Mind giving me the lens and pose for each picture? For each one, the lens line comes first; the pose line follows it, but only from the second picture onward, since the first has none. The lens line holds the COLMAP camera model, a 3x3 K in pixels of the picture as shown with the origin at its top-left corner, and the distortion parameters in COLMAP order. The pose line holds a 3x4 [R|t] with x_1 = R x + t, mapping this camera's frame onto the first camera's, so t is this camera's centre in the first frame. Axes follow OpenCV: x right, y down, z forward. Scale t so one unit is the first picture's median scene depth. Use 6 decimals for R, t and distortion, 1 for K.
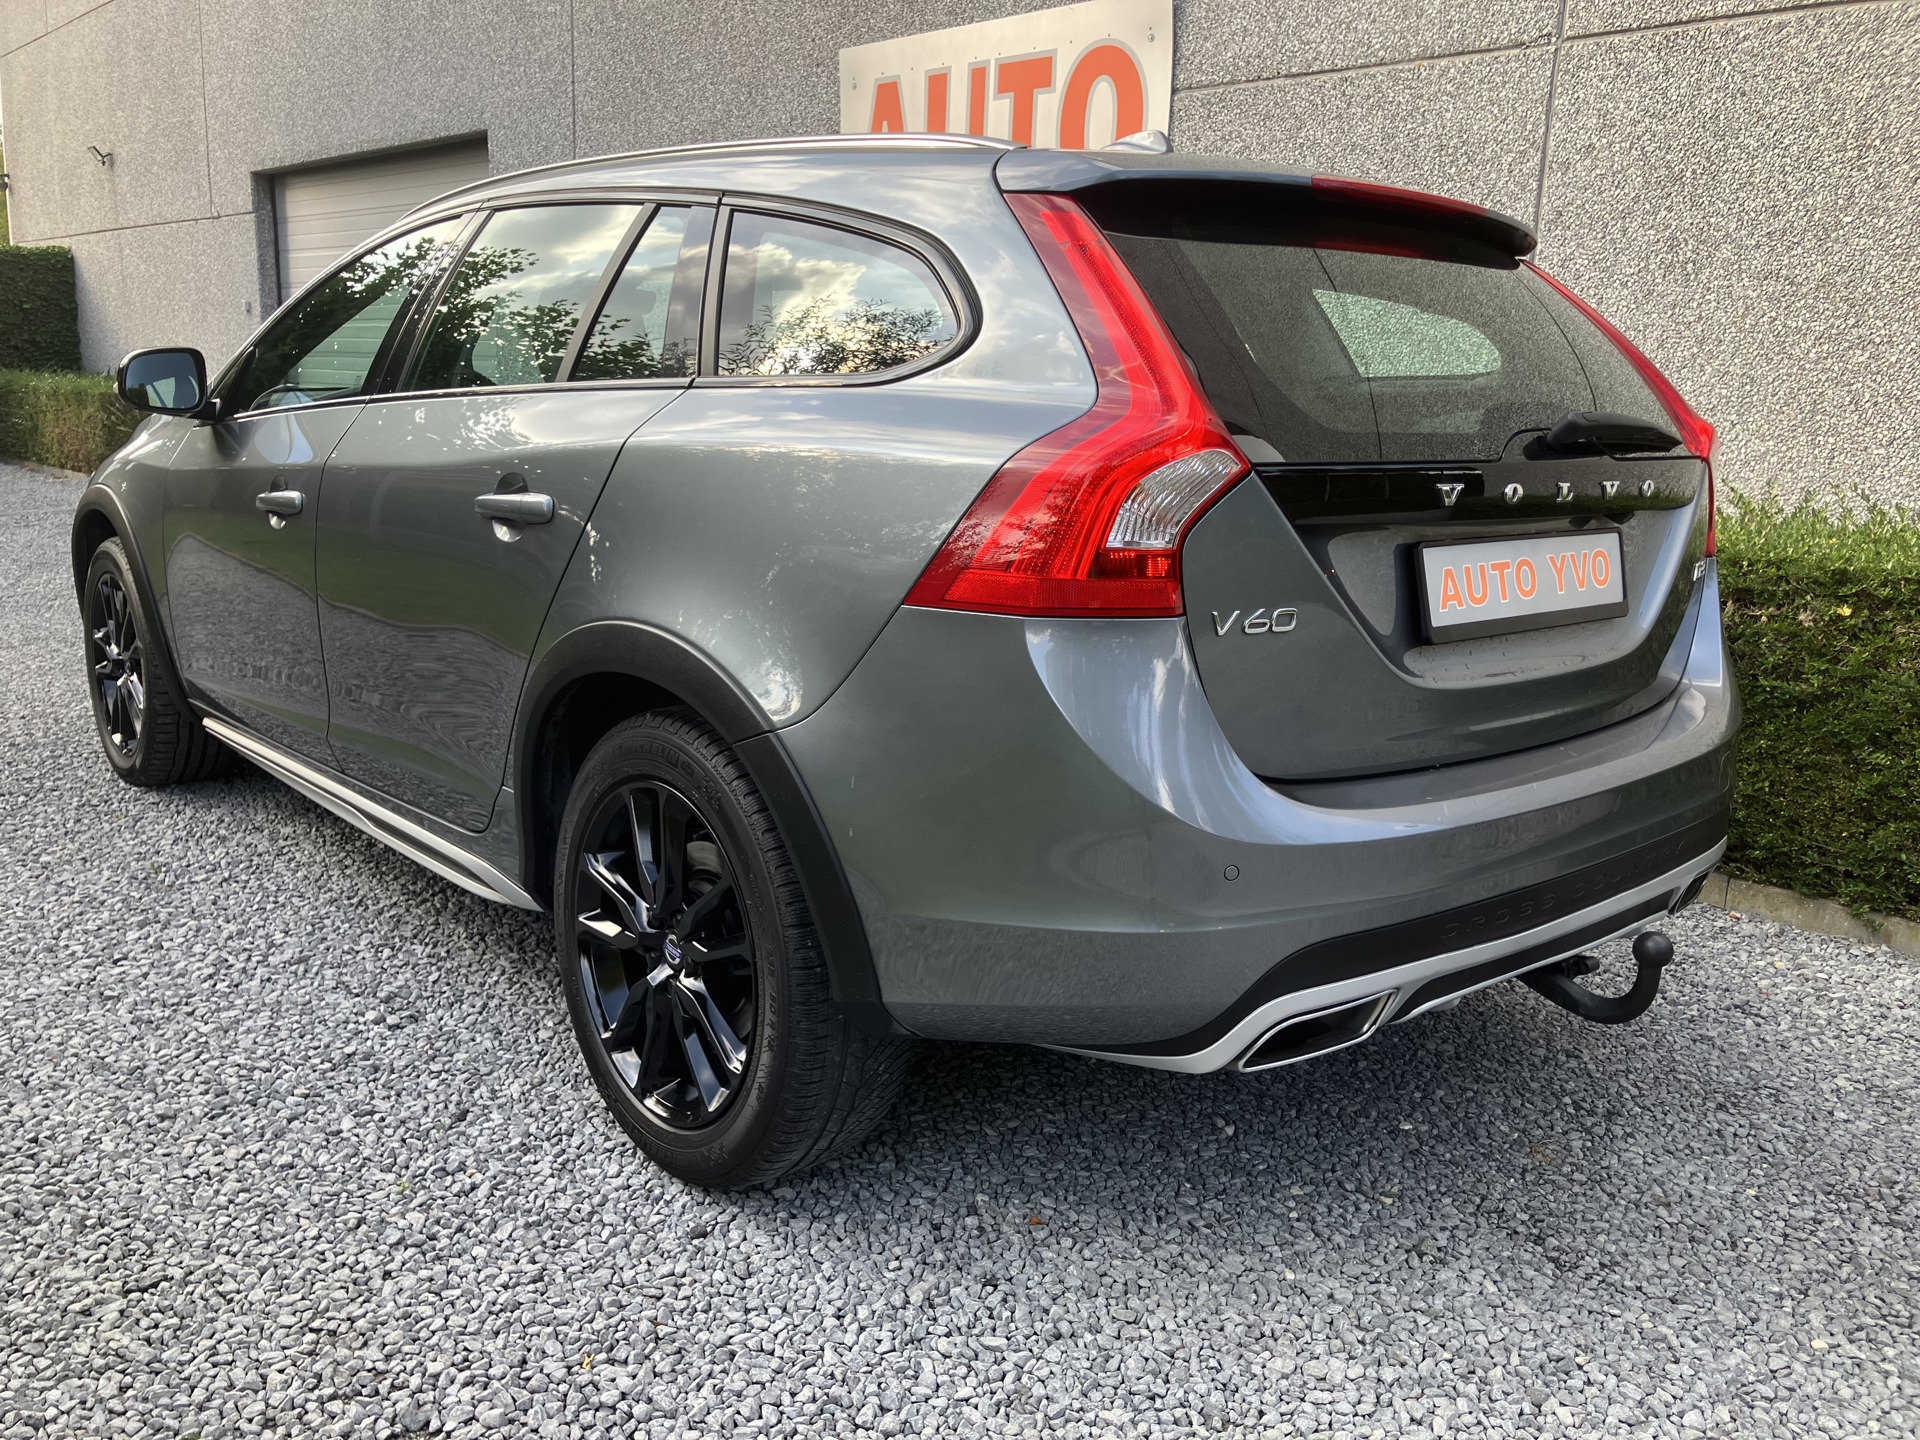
lens RADIAL K [[1630.9, 0, 955.4], [0, 1630.9, 713.9], [0, 0, 1]] dist [0.020355, -0.015978]
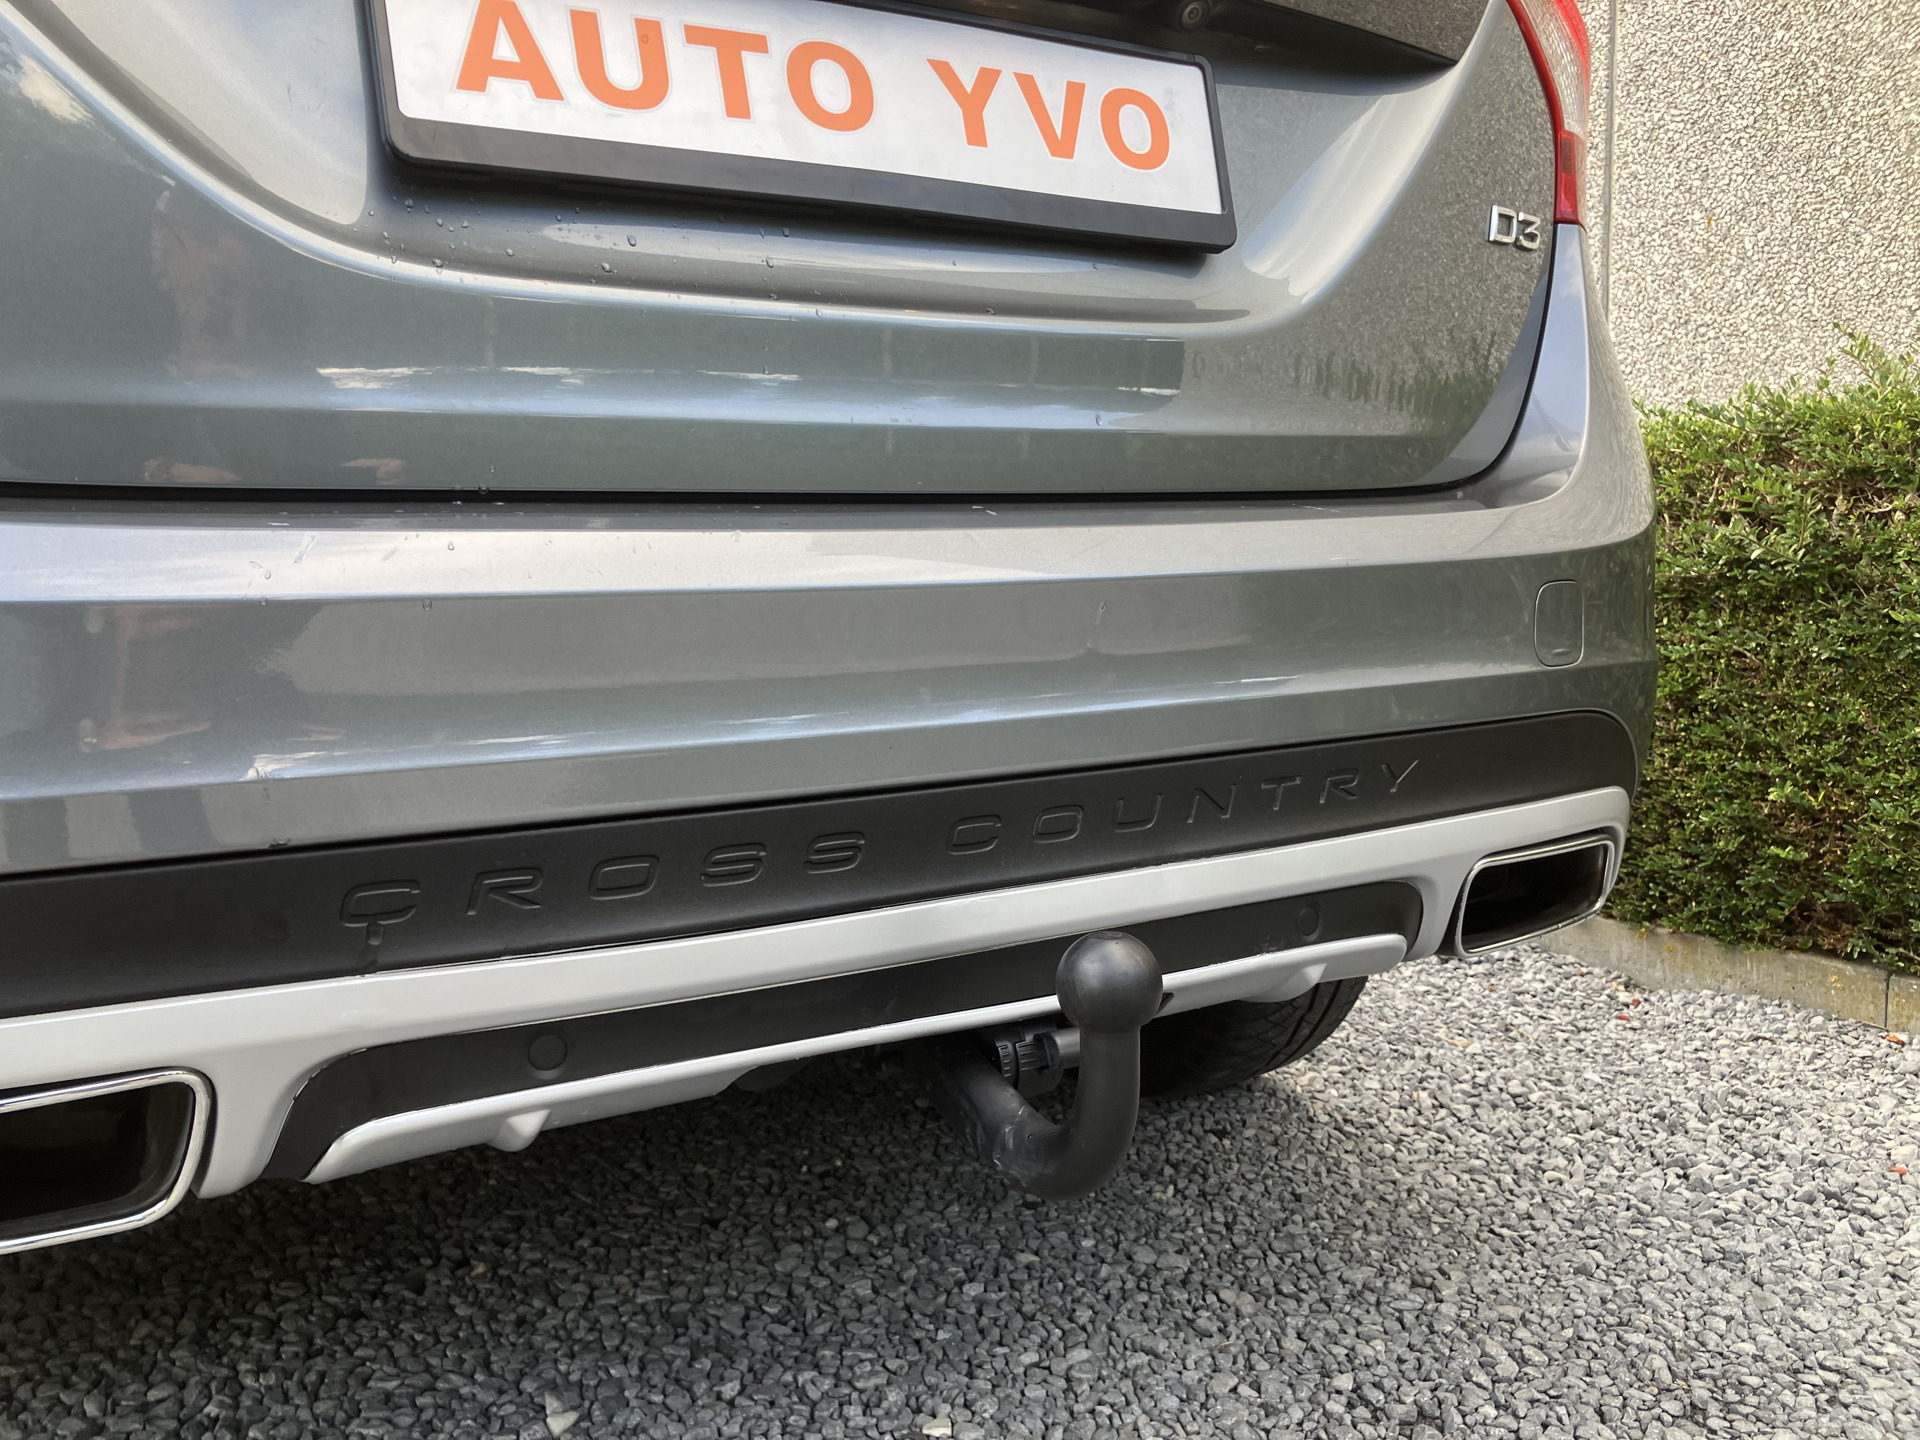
lens RADIAL K [[1630.9, 0, 963.6], [0, 1630.9, 720.0], [0, 0, 1]] dist [0.020355, -0.015978]
pose [[0.982004, -0.039859, -0.184606, 0.273186], [0.018324, 0.992972, -0.116920, 0.075584], [0.187969, 0.111433, 0.975833, 0.379438]]
